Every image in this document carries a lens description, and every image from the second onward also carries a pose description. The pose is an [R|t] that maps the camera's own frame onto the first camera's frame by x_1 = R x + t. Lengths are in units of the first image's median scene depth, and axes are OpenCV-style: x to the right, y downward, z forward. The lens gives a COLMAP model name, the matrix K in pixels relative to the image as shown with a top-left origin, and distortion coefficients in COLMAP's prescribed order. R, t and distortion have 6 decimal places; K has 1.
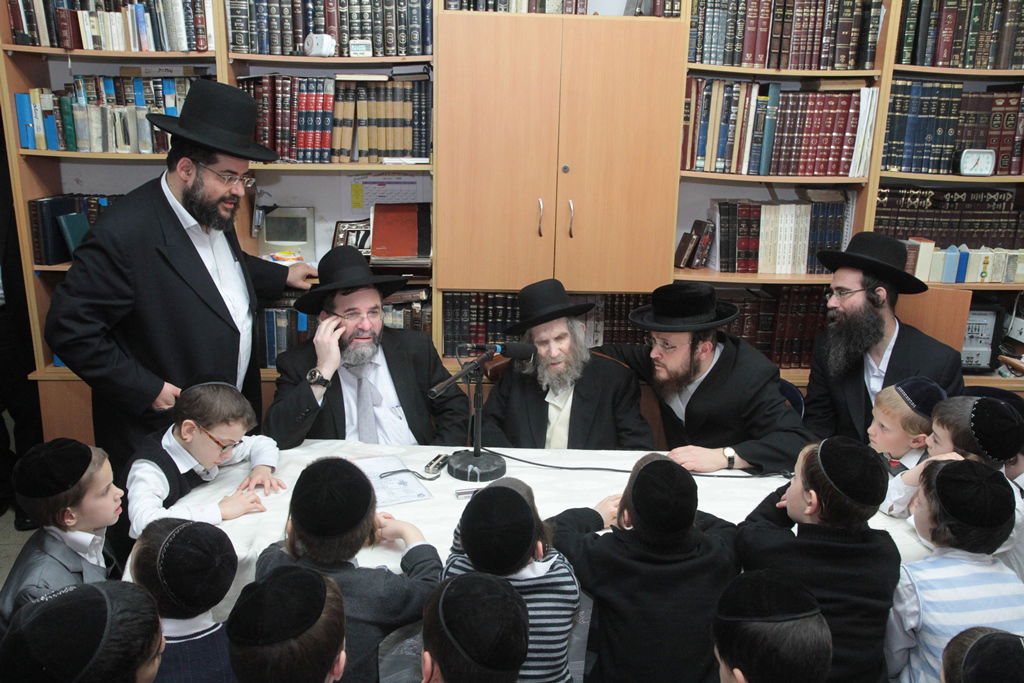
lens RADIAL K [[910.6, 0, 512.0], [0, 910.6, 339.3], [0, 0, 1]] dist [-0.059009, 0.068260]
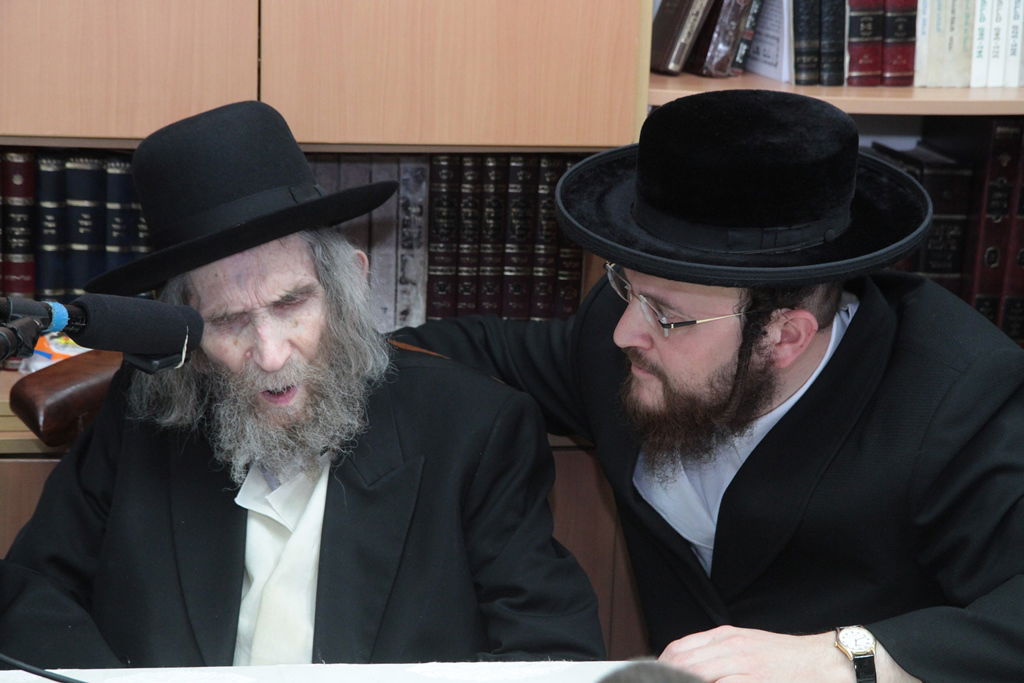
lens RADIAL K [[2548.2, 0, 523.9], [0, 2548.2, 342.9], [0, 0, 1]] dist [0.311927, 0.000000]
pose [[0.990489, -0.018091, 0.136395, 0.015637], [0.019454, 0.999773, -0.008666, 0.022095], [-0.136207, 0.011237, 0.990617, 0.146269]]
